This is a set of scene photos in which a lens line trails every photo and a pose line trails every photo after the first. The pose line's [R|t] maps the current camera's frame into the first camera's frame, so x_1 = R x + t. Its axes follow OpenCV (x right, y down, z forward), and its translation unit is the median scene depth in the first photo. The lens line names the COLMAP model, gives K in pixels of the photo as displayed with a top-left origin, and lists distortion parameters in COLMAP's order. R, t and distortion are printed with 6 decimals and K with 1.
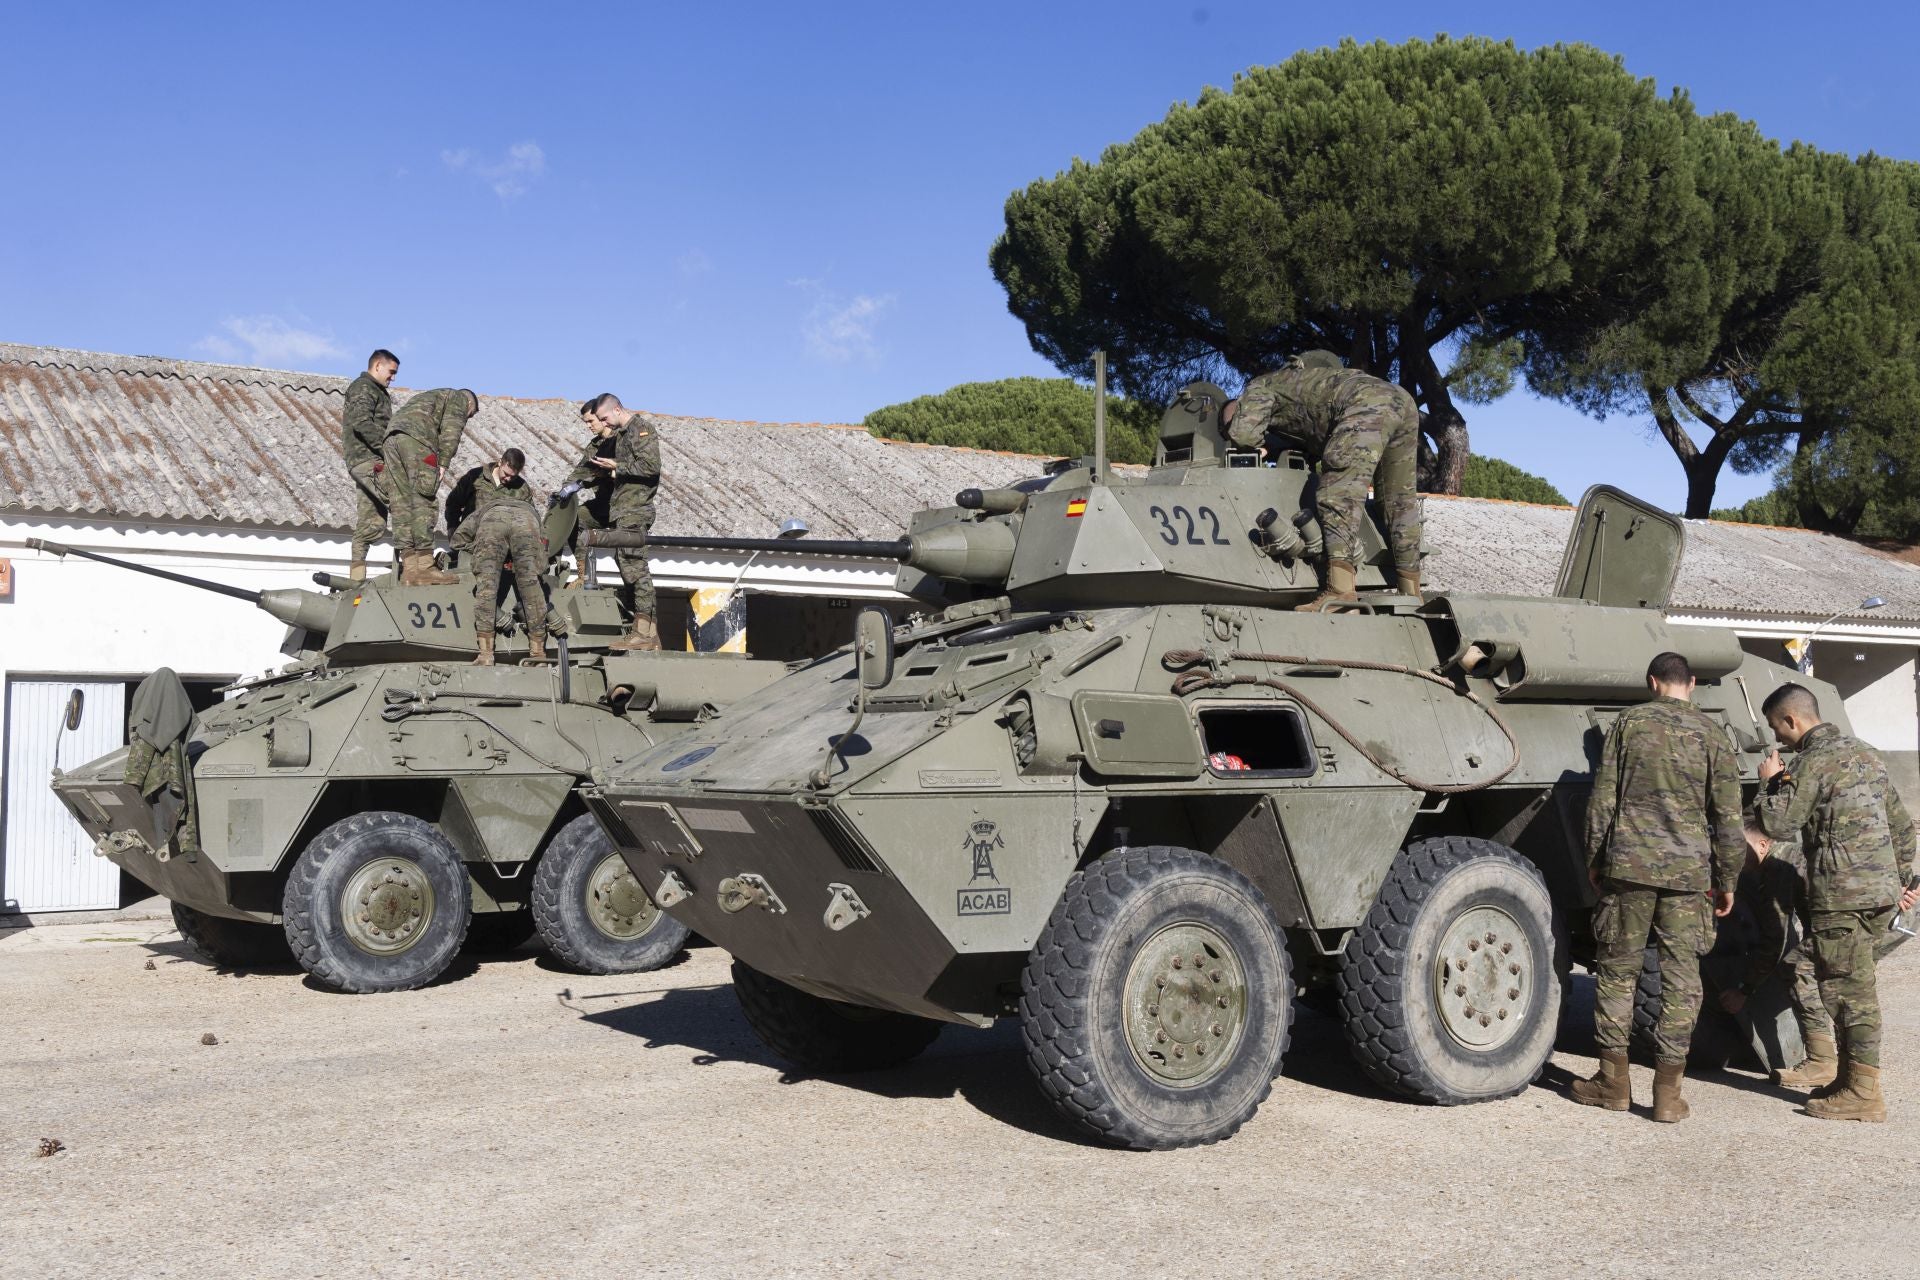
lens RADIAL K [[7863.7, 0, 960.0], [0, 7863.7, 640.0], [0, 0, 1]] dist [0.231705, 1.992661]
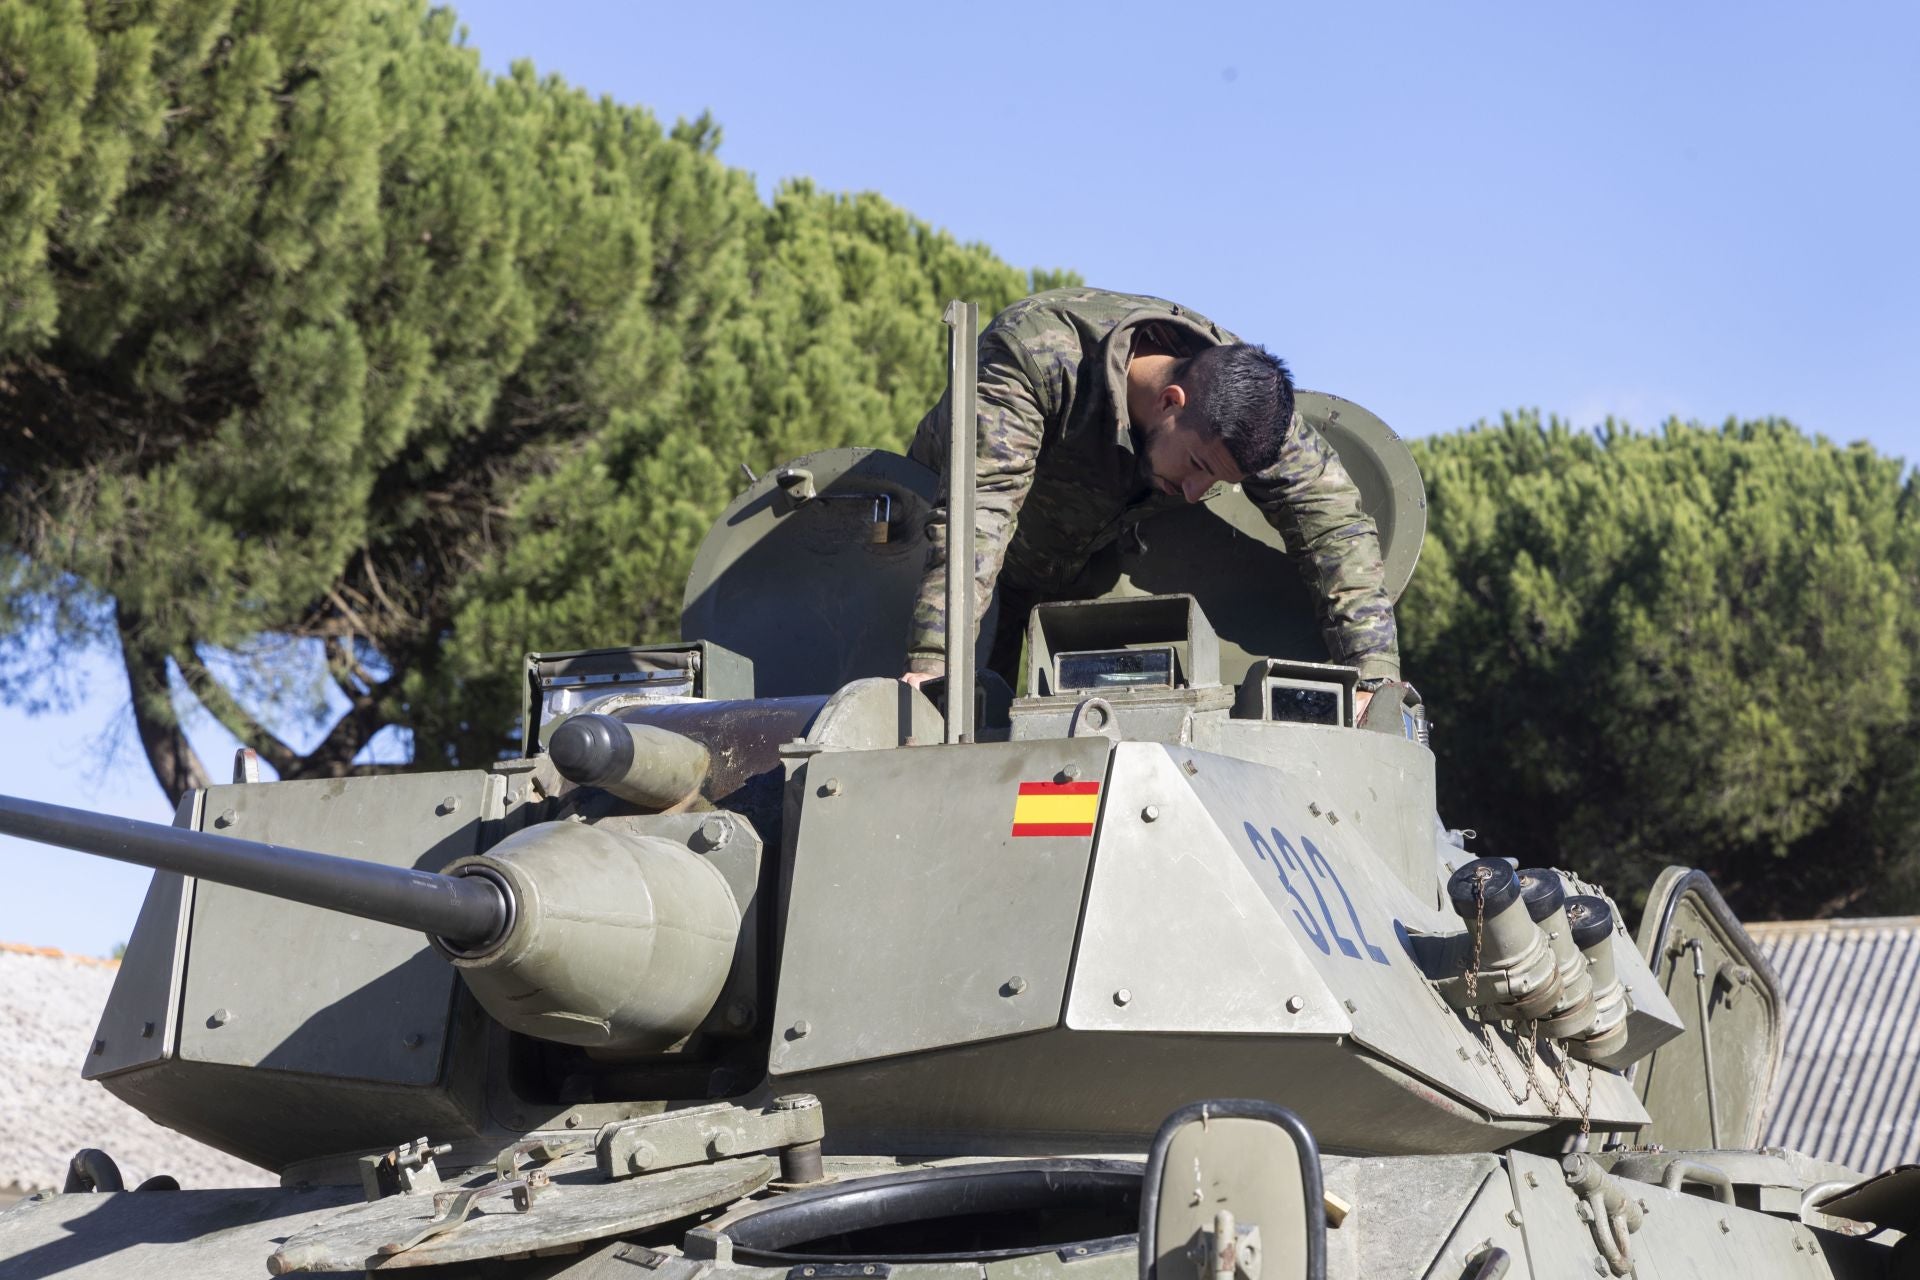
lens RADIAL K [[7863.7, 0, 960.0], [0, 7863.7, 640.0], [0, 0, 1]] dist [0.231705, 1.992661]
pose [[0.453411, 0.100530, 0.885614, -0.232150], [-0.008706, 0.994071, -0.108384, 0.008512], [-0.891259, 0.041433, 0.451598, 0.804424]]
